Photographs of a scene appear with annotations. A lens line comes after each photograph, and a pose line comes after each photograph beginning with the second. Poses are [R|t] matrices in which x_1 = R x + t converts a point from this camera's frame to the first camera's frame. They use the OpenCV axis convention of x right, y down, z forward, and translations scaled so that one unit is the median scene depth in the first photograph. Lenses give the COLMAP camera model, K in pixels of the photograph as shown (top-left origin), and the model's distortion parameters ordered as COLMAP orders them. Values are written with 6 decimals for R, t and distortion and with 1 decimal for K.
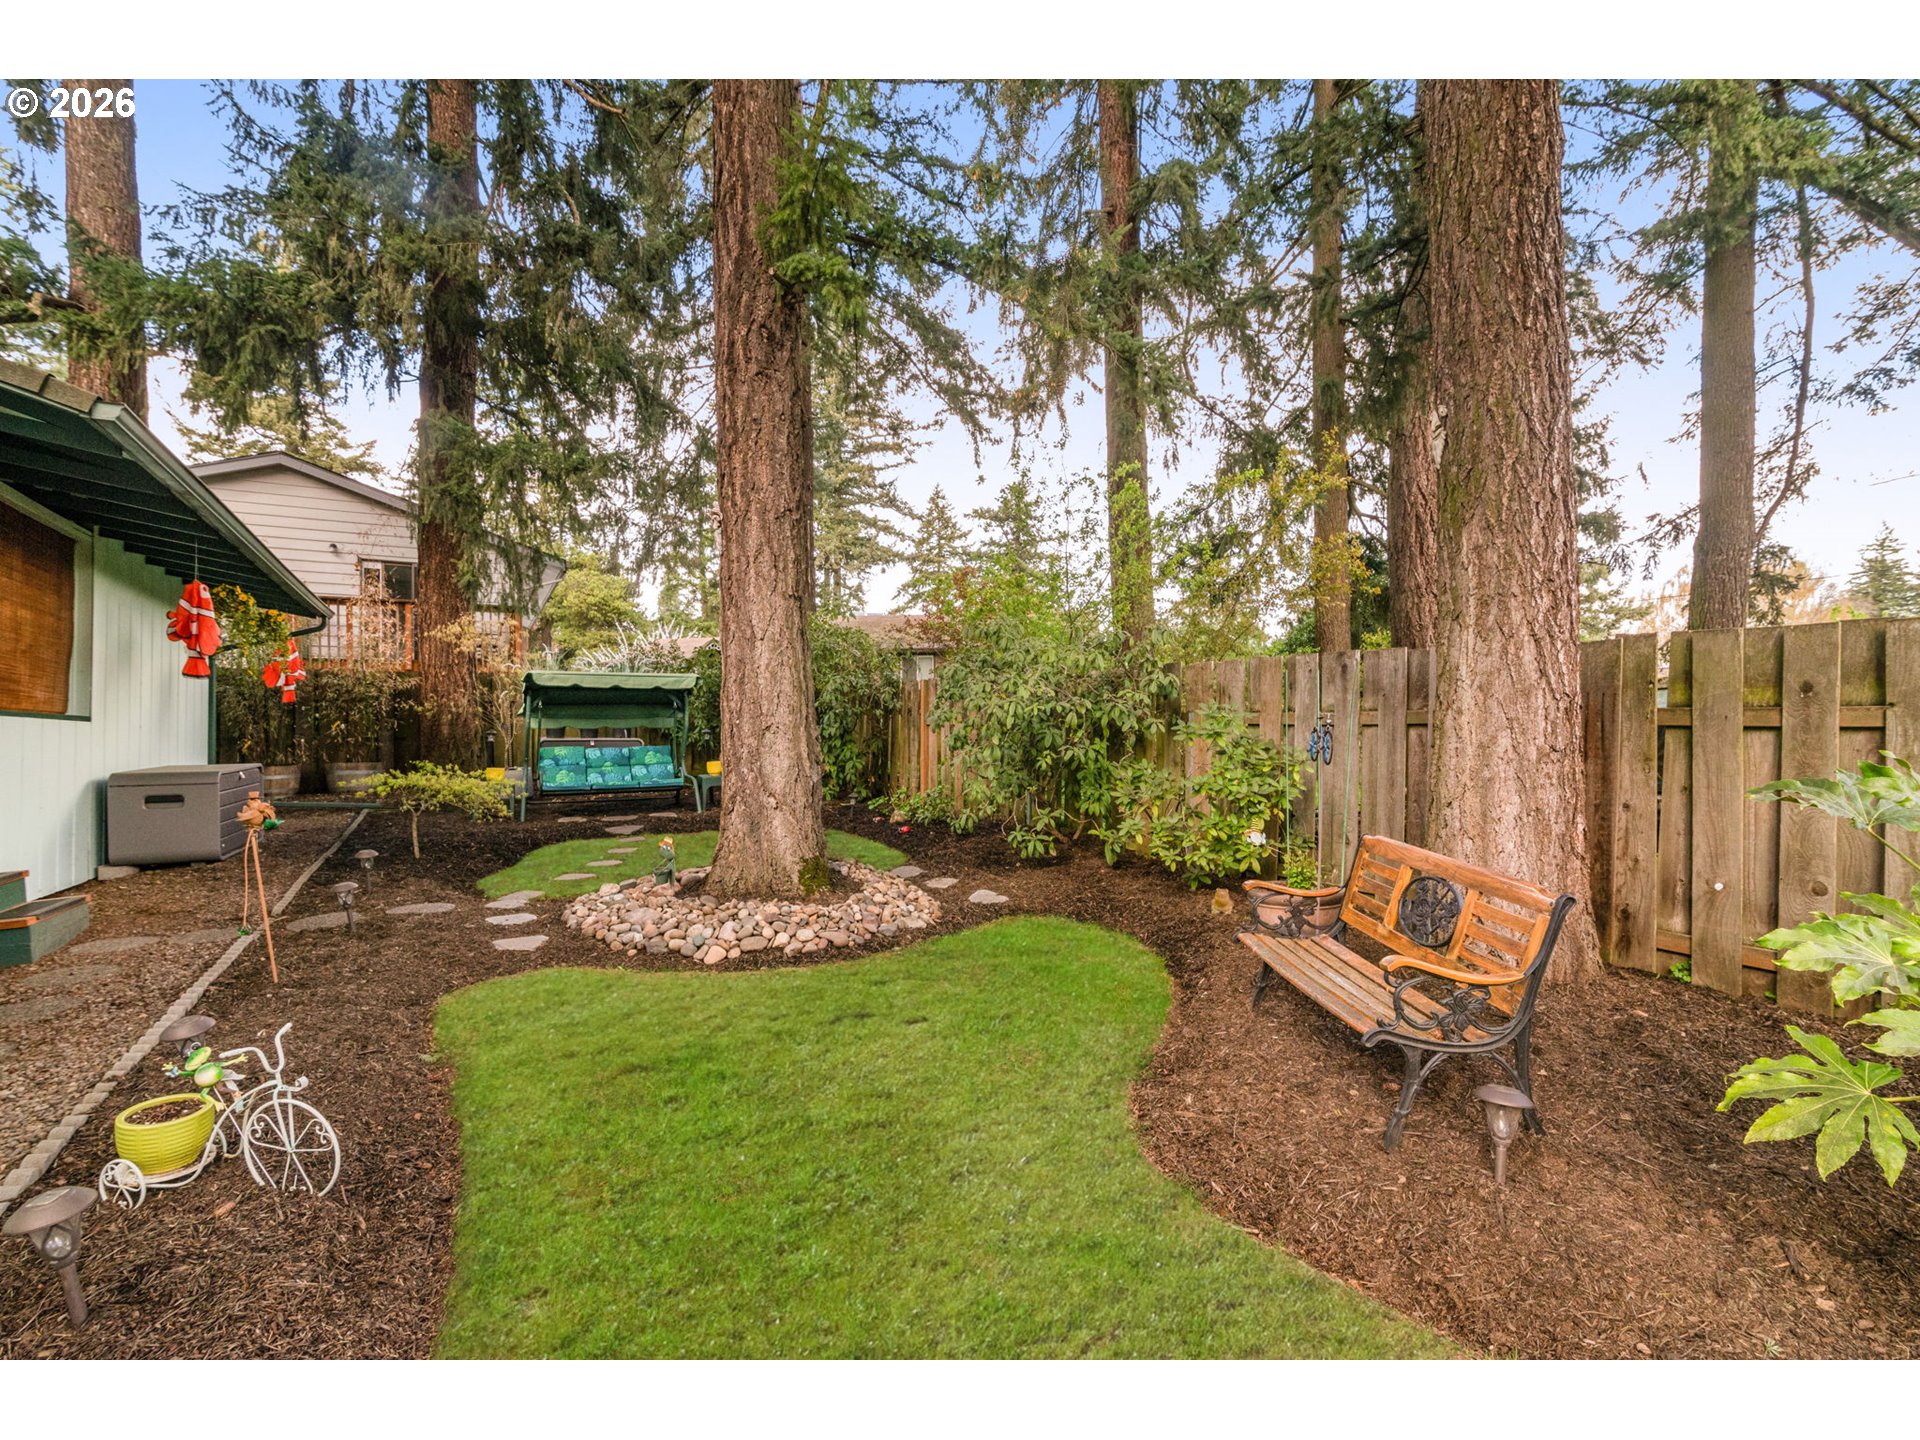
lens RADIAL K [[884.9, 0, 961.2], [0, 884.9, 732.8], [0, 0, 1]] dist [-0.012323, 0.000071]
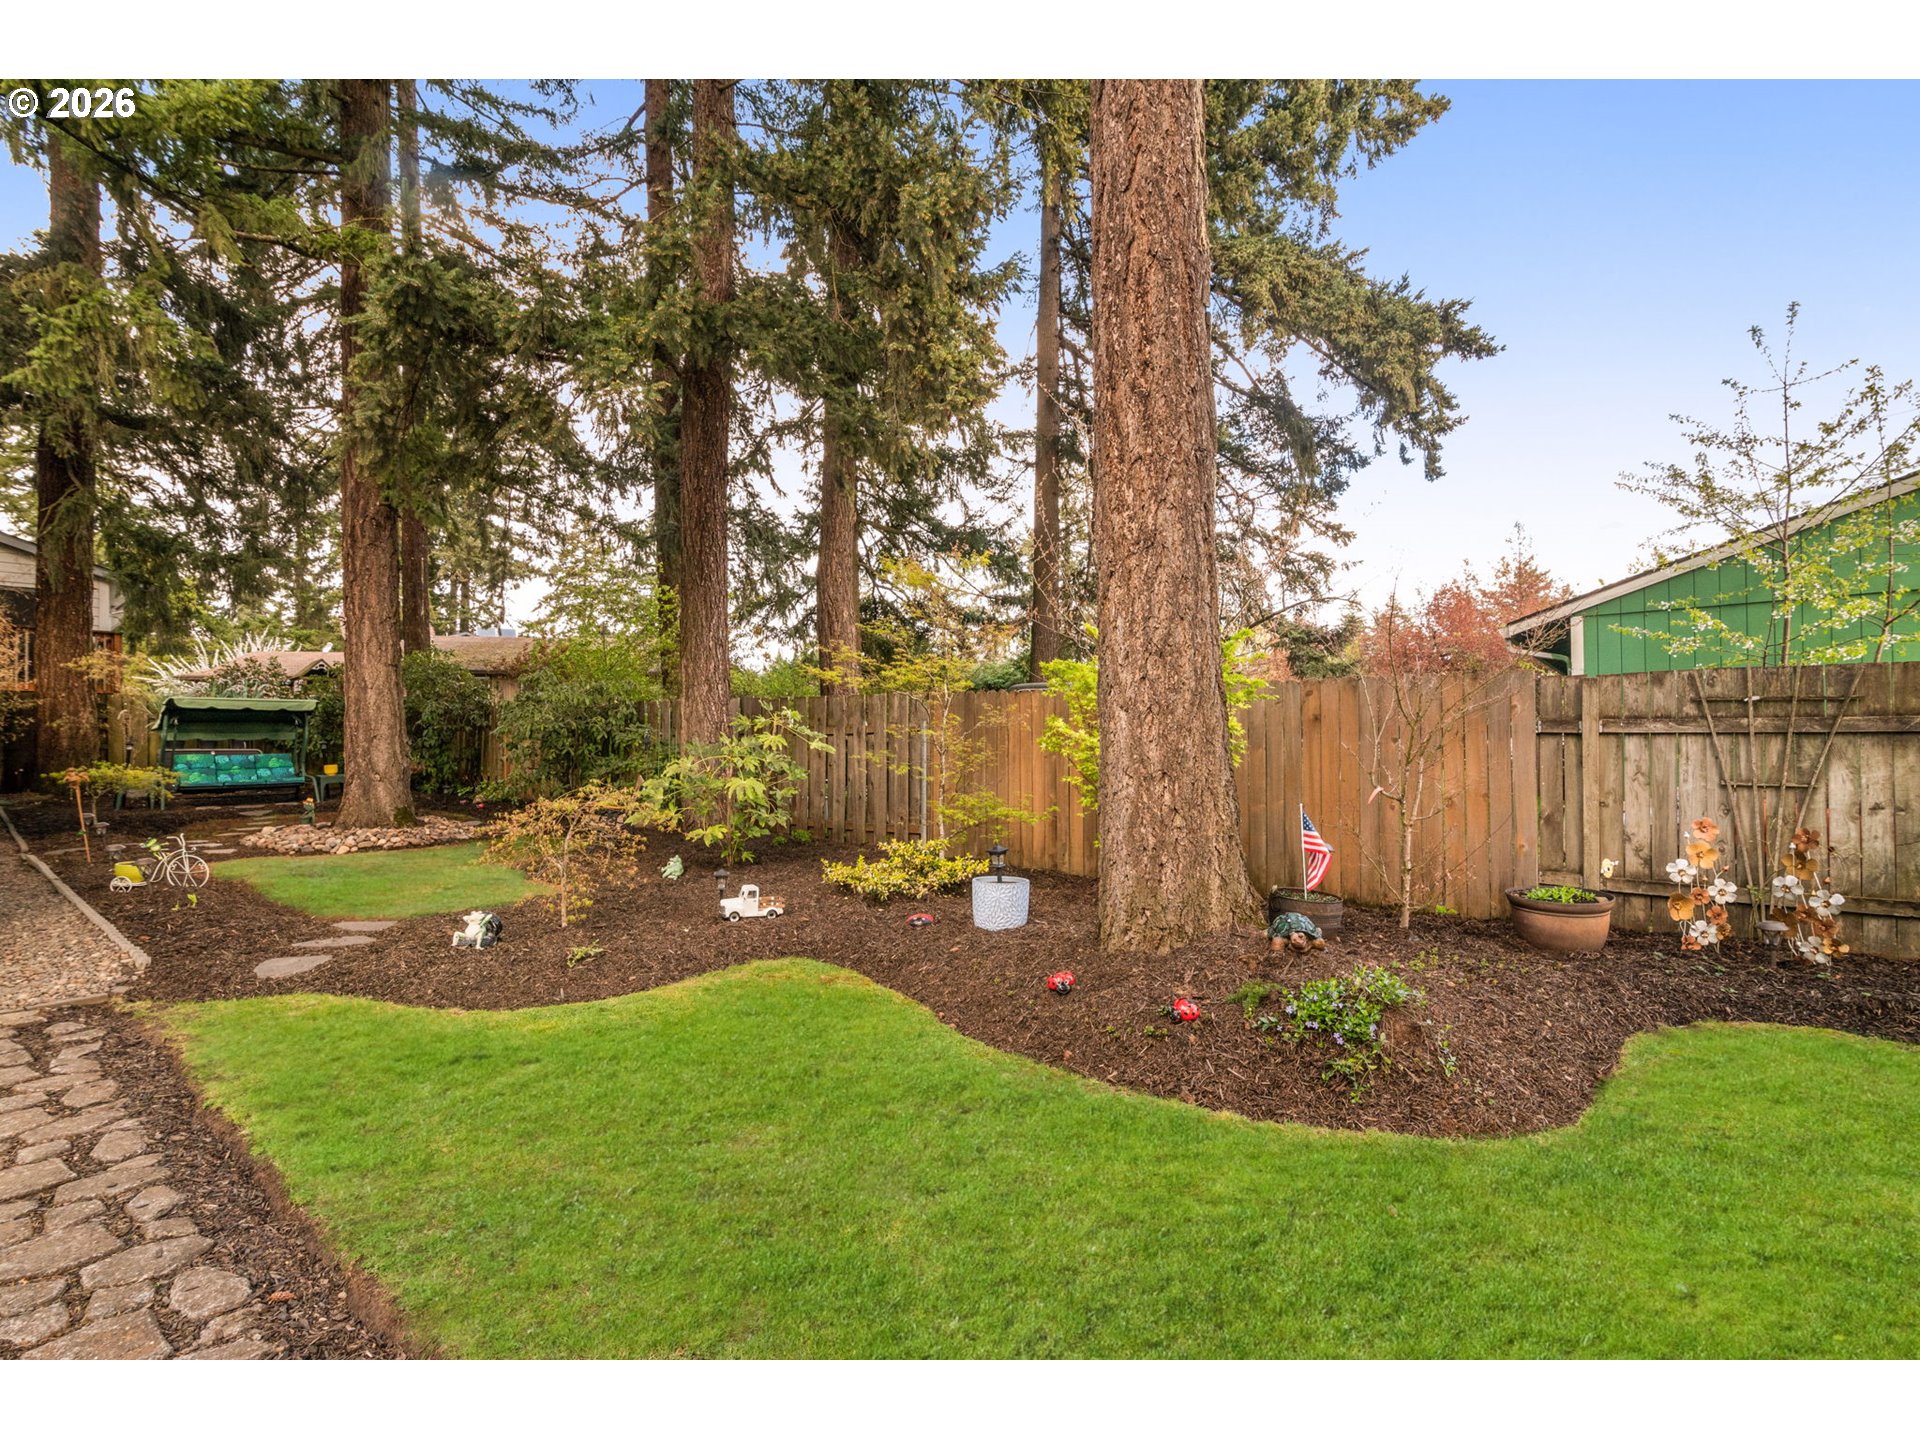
lens RADIAL K [[884.9, 0, 961.2], [0, 884.9, 732.8], [0, 0, 1]] dist [-0.012323, 0.000071]
pose [[0.933755, 0.000224, 0.357912, 0.134562], [0.006528, 0.999823, -0.017656, 0.013538], [-0.357853, 0.018822, 0.933588, -0.581543]]
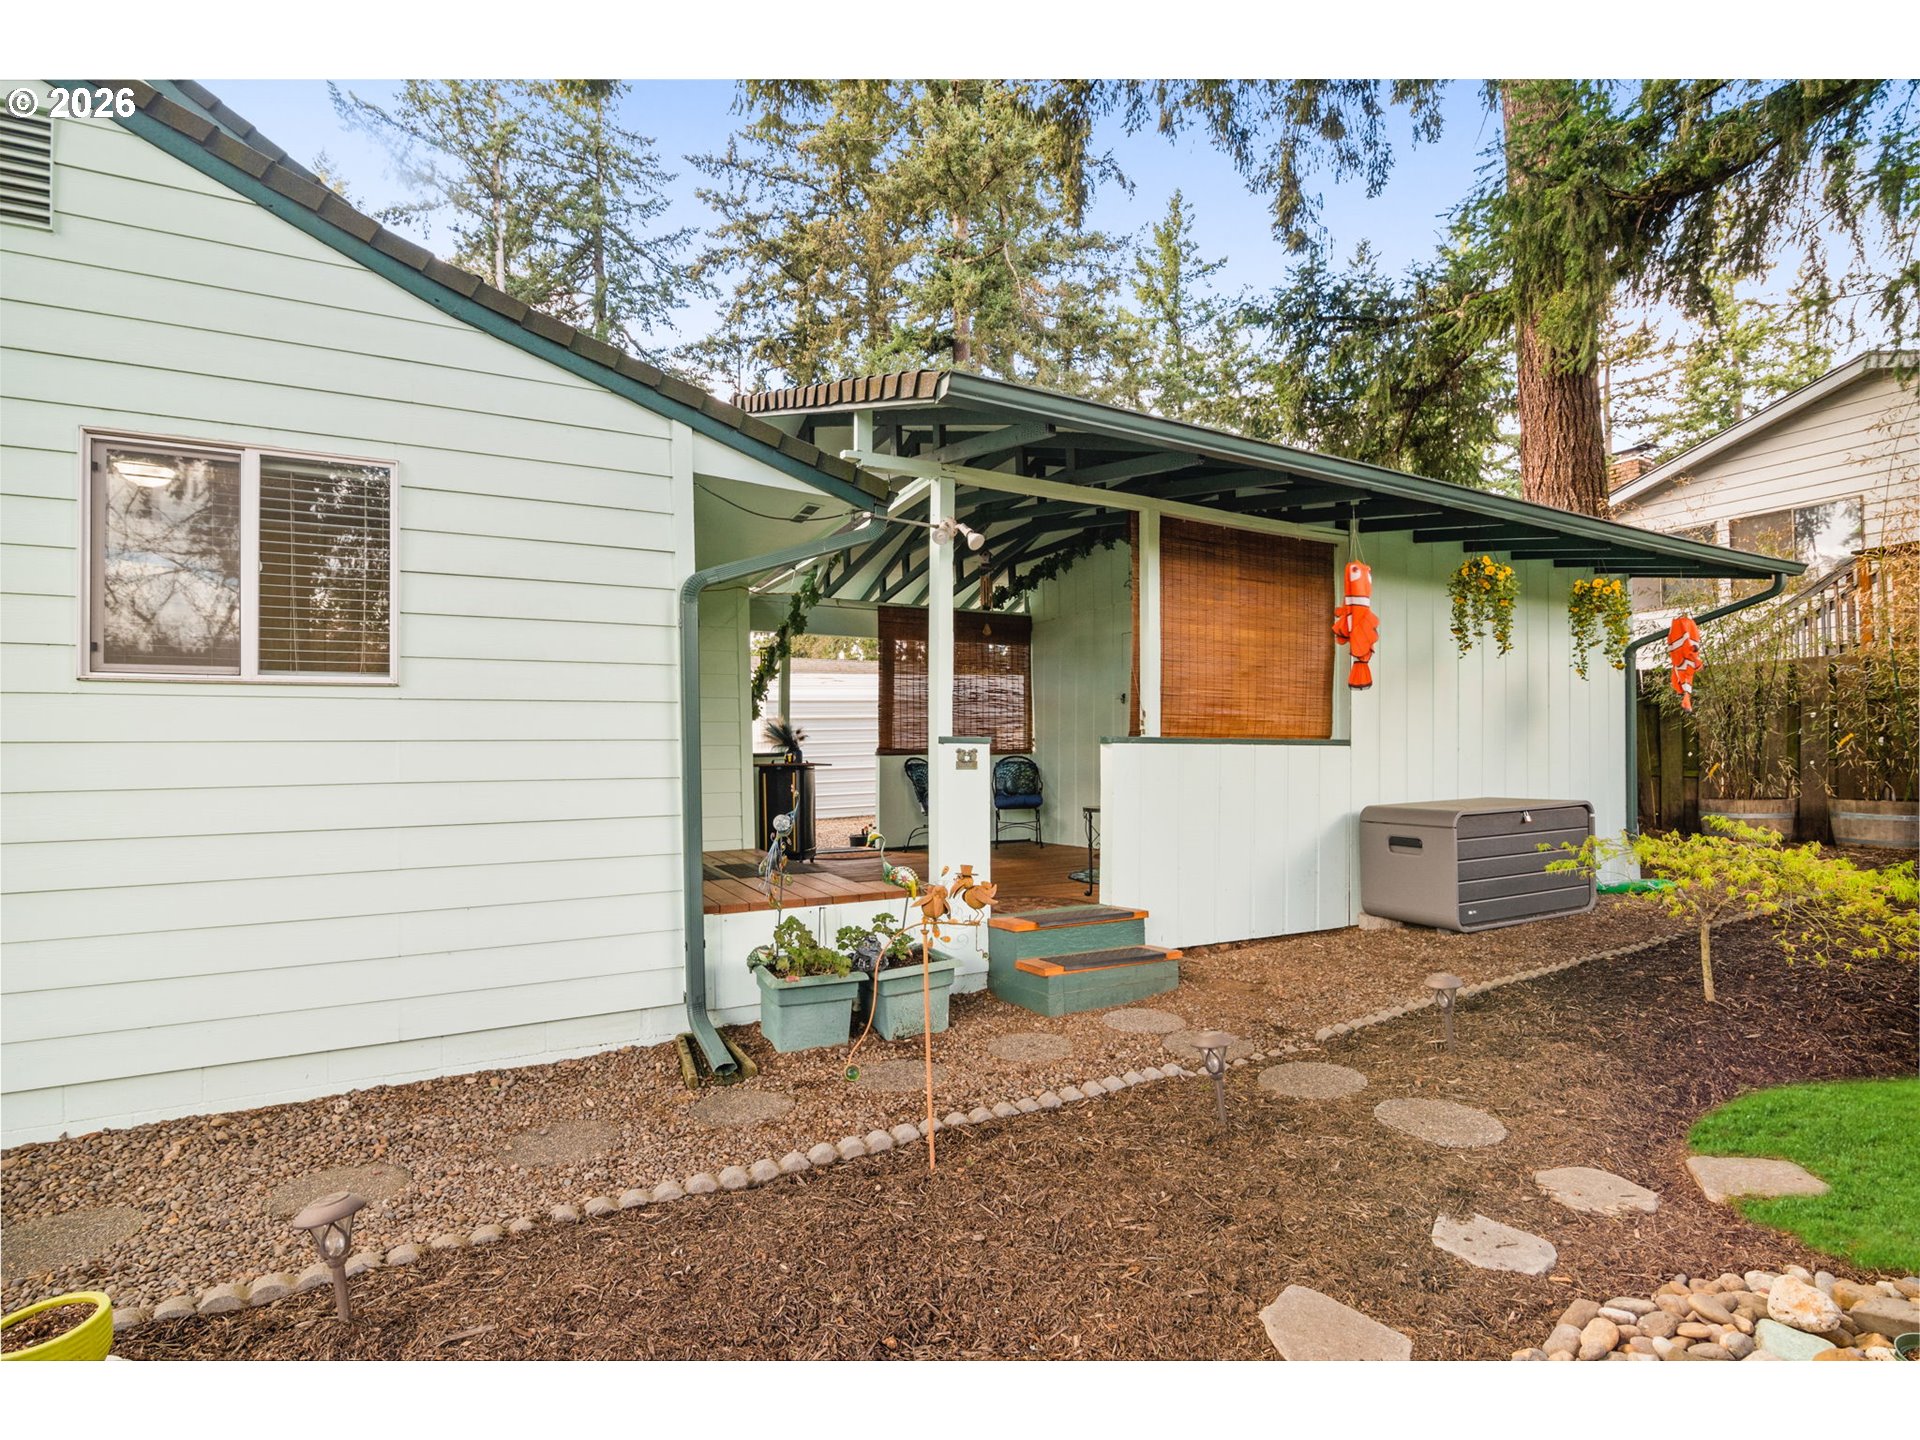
lens RADIAL K [[889.8, 0, 955.8], [0, 889.8, 734.0], [0, 0, 1]] dist [-0.014088, 0.001147]
pose [[-0.055966, -0.012145, -0.998359, -0.059960], [0.005590, 0.999907, -0.012478, -0.010697], [0.998417, -0.006279, -0.055892, 0.434885]]
